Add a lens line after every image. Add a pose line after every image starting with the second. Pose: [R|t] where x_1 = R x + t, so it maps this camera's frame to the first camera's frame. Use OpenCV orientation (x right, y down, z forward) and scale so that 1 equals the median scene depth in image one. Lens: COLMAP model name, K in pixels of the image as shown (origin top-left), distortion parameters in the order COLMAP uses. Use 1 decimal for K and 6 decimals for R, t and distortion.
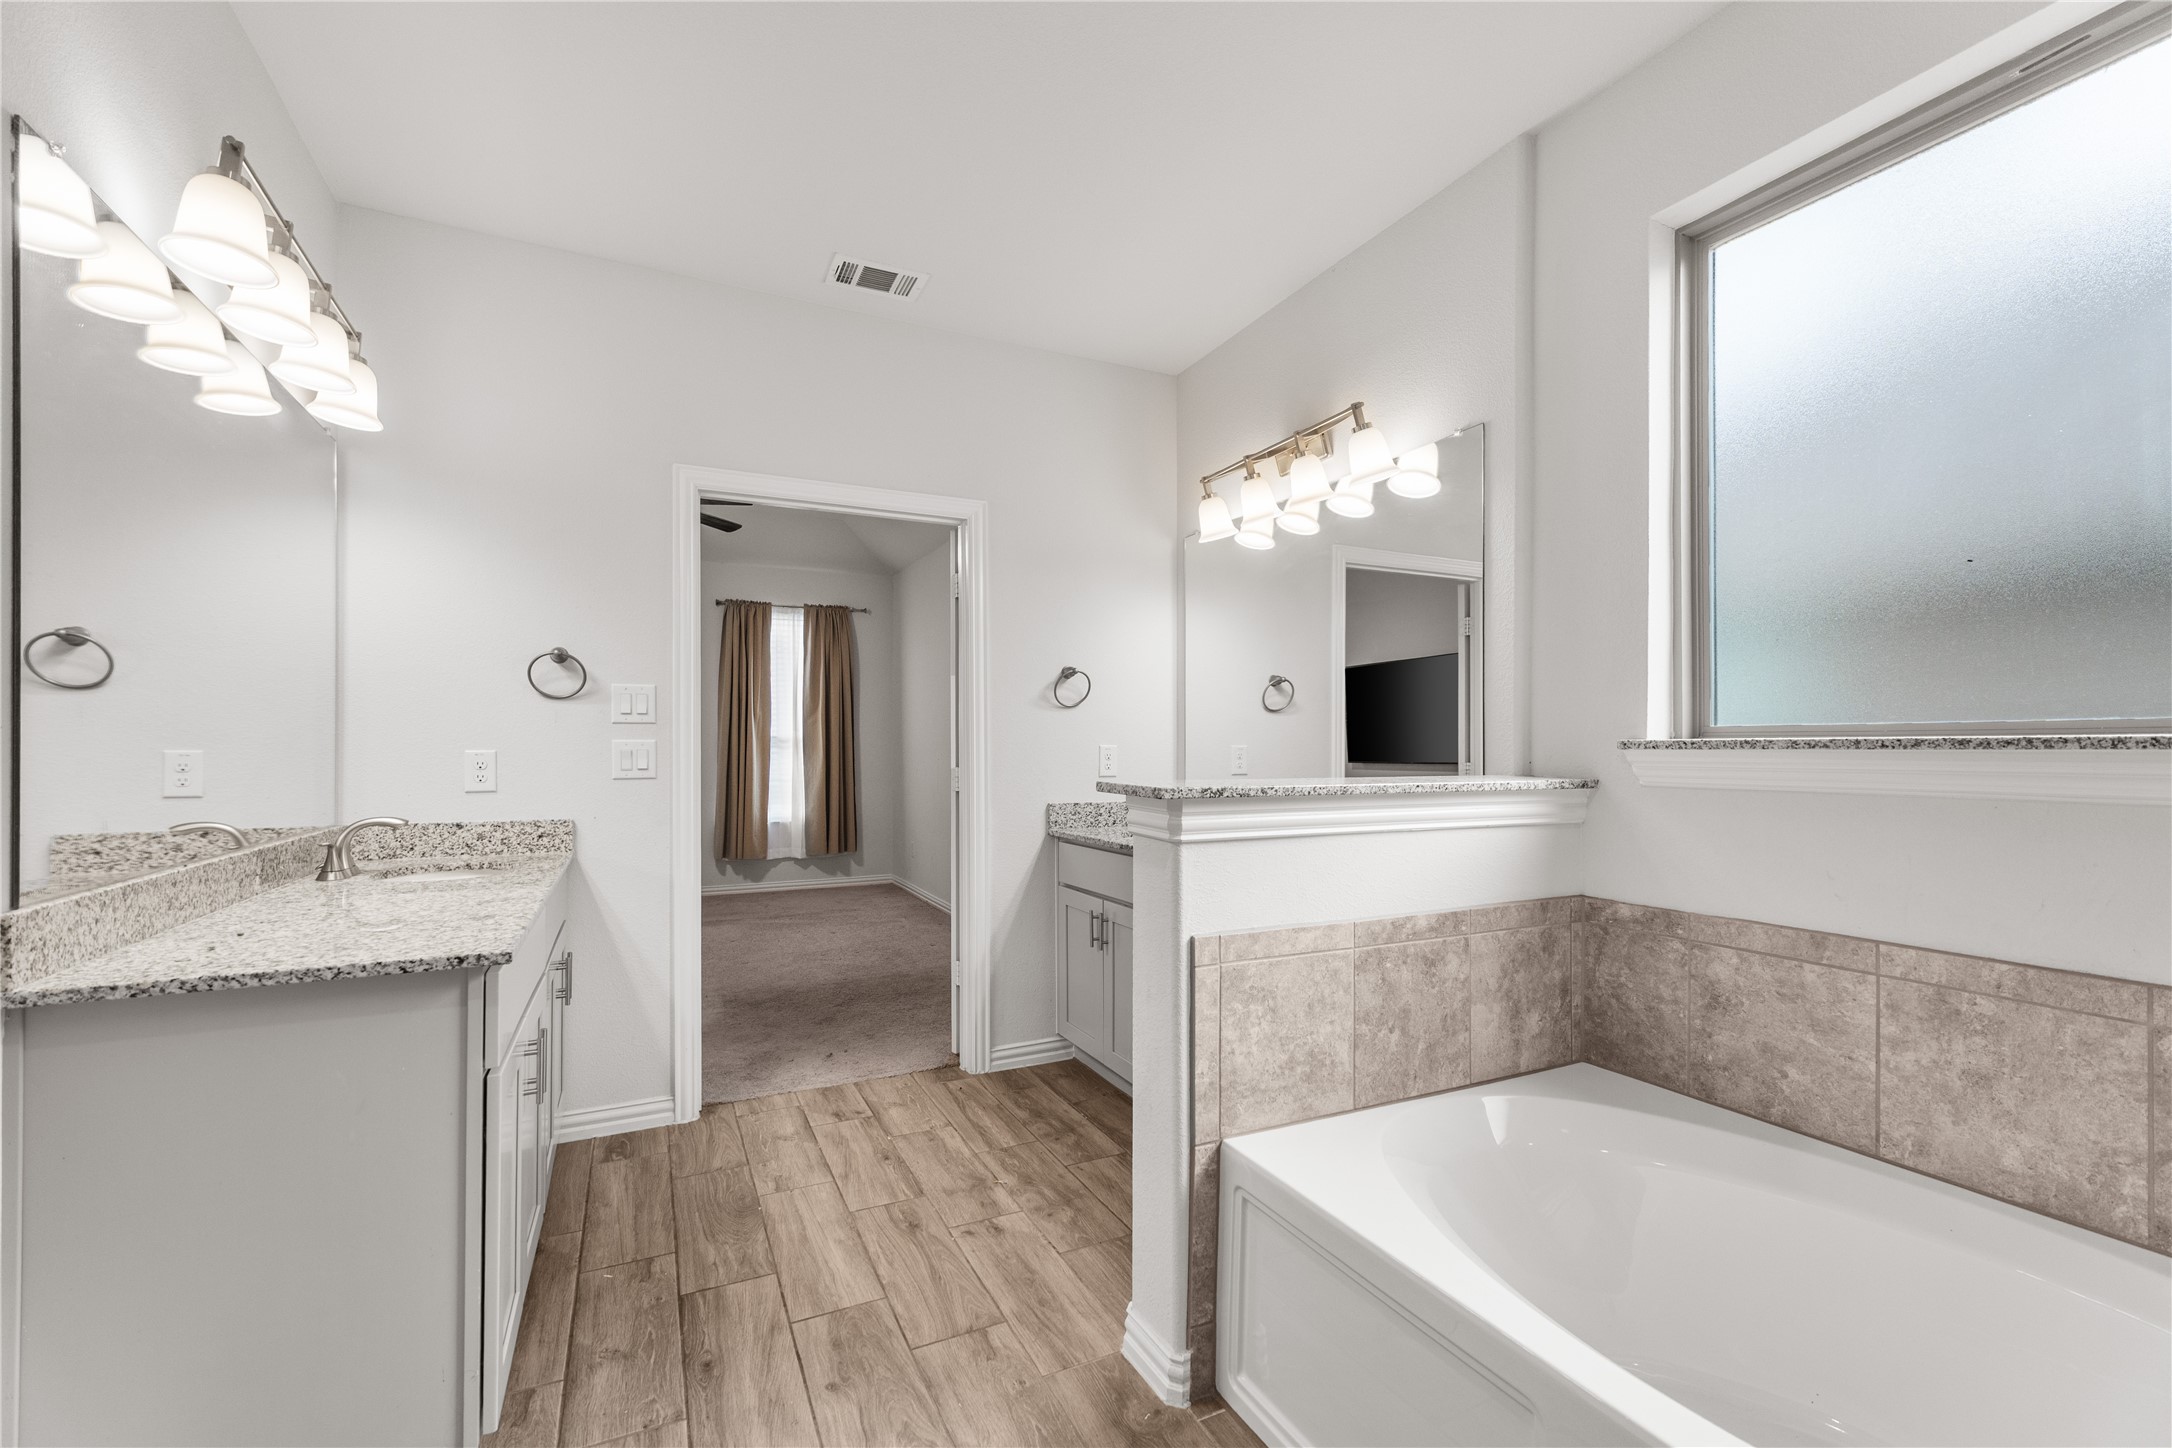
lens RADIAL K [[934.1, 0, 1092.4], [0, 934.1, 735.3], [0, 0, 1]] dist [0.009398, -0.002329]
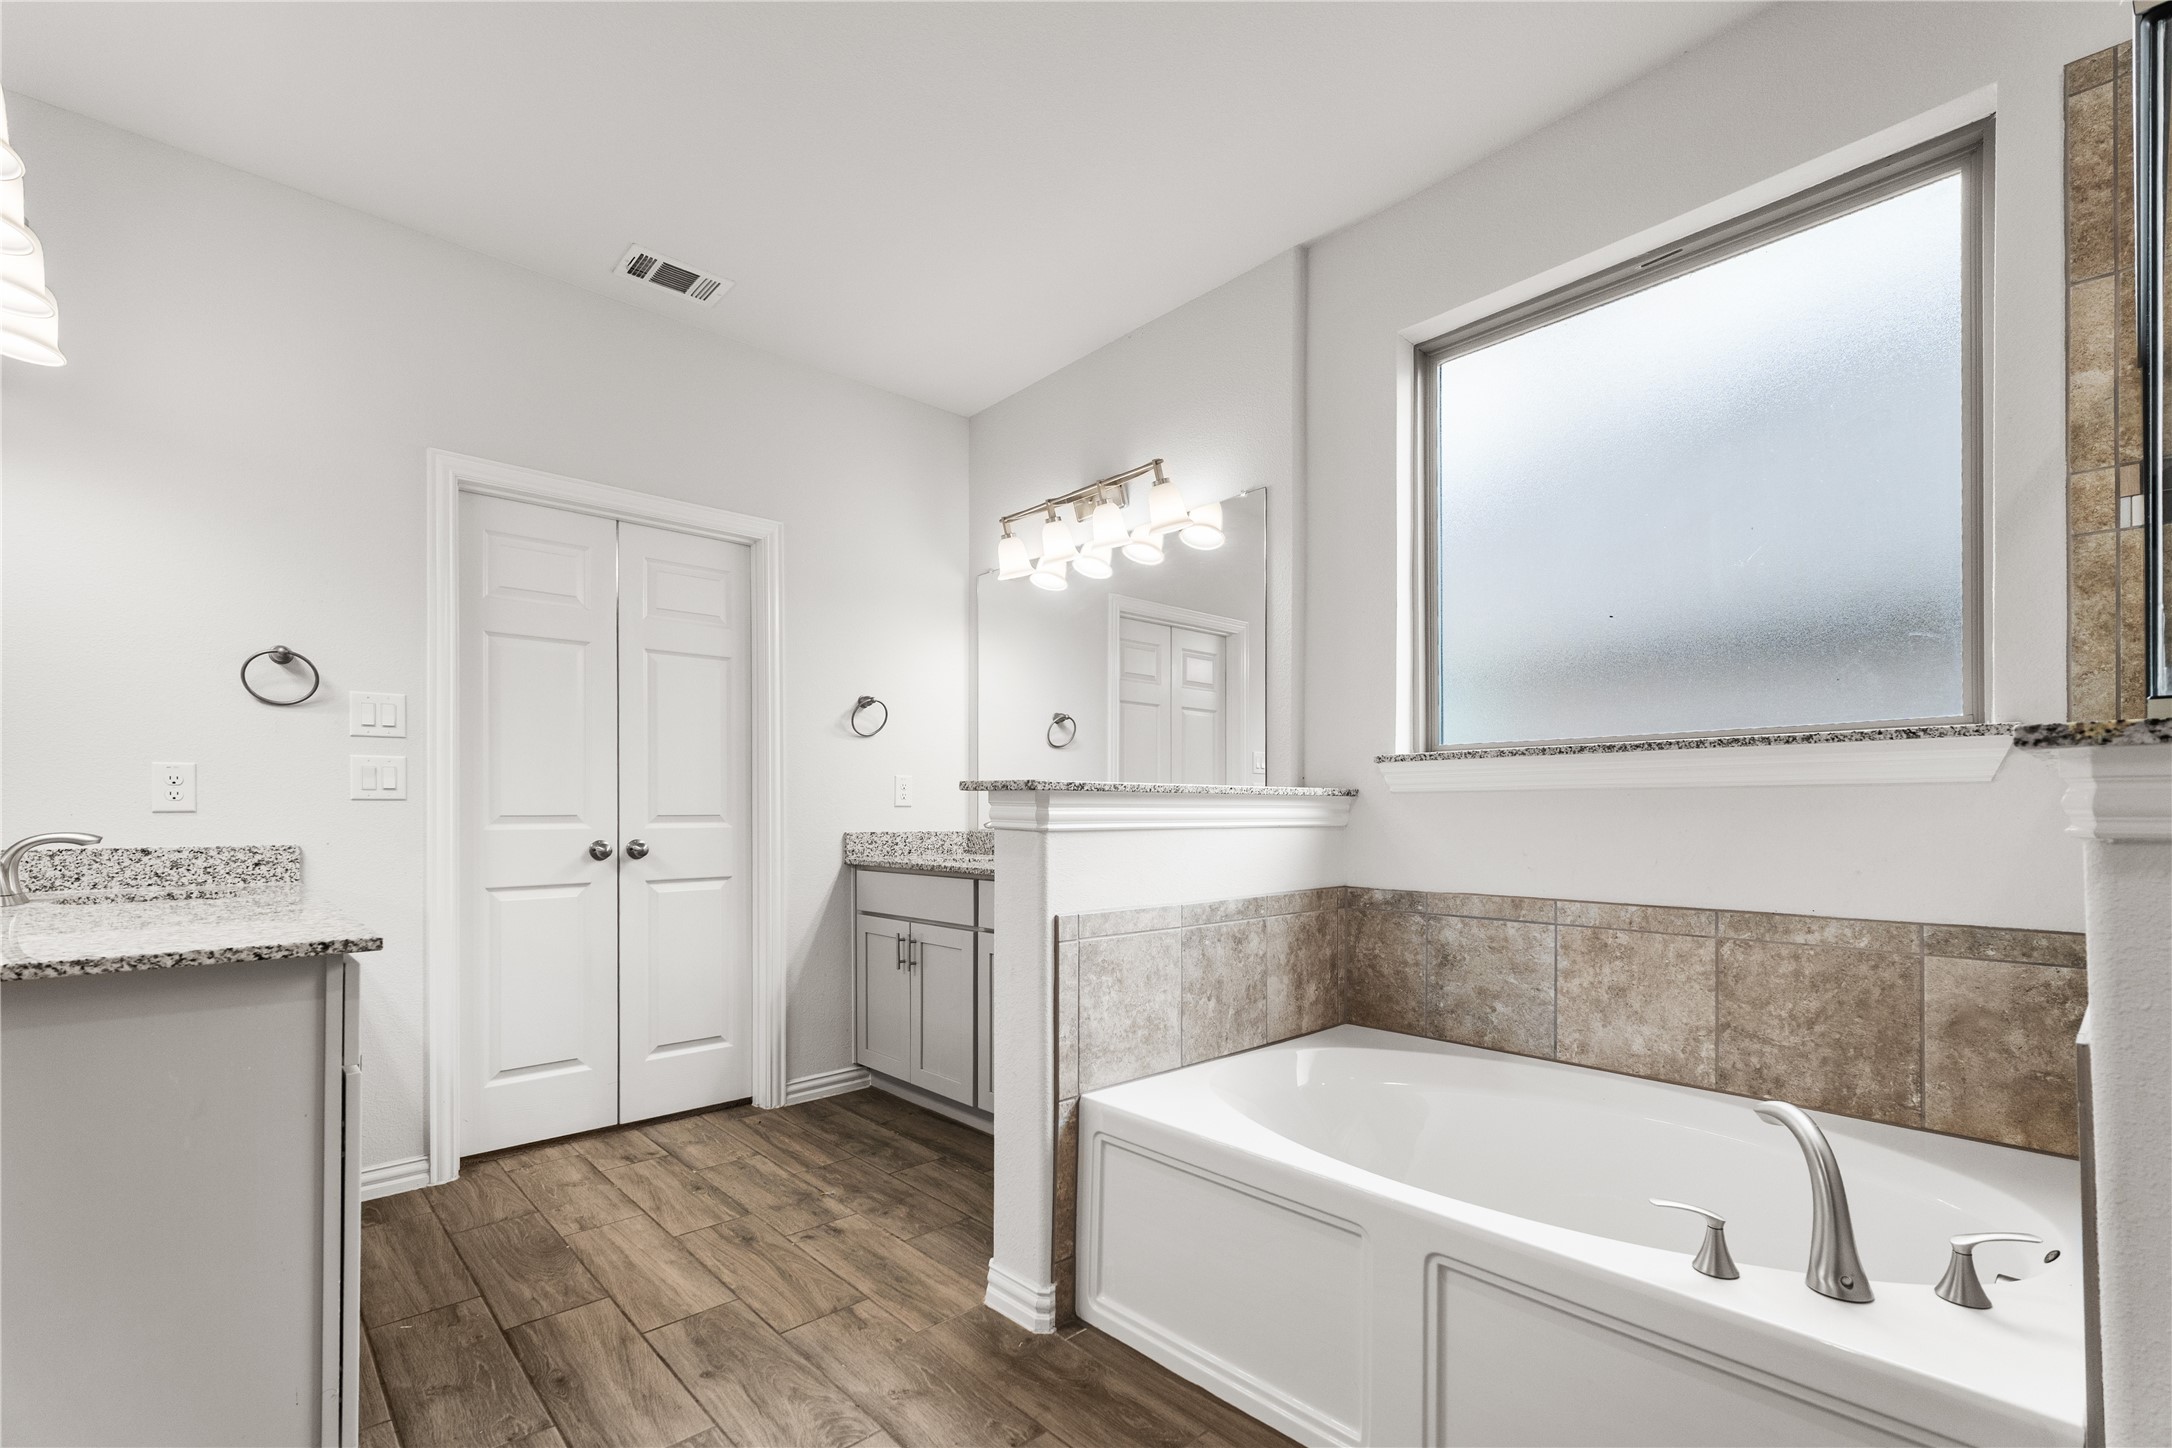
lens RADIAL K [[963.2, 0, 1099.8], [0, 963.2, 798.0], [0, 0, 1]] dist [0.002703, 0.001381]
pose [[0.955915, 0.002320, 0.293635, -0.156656], [-0.001938, 0.999997, -0.001592, 0.065942], [-0.293638, 0.000953, 0.955916, -0.100588]]
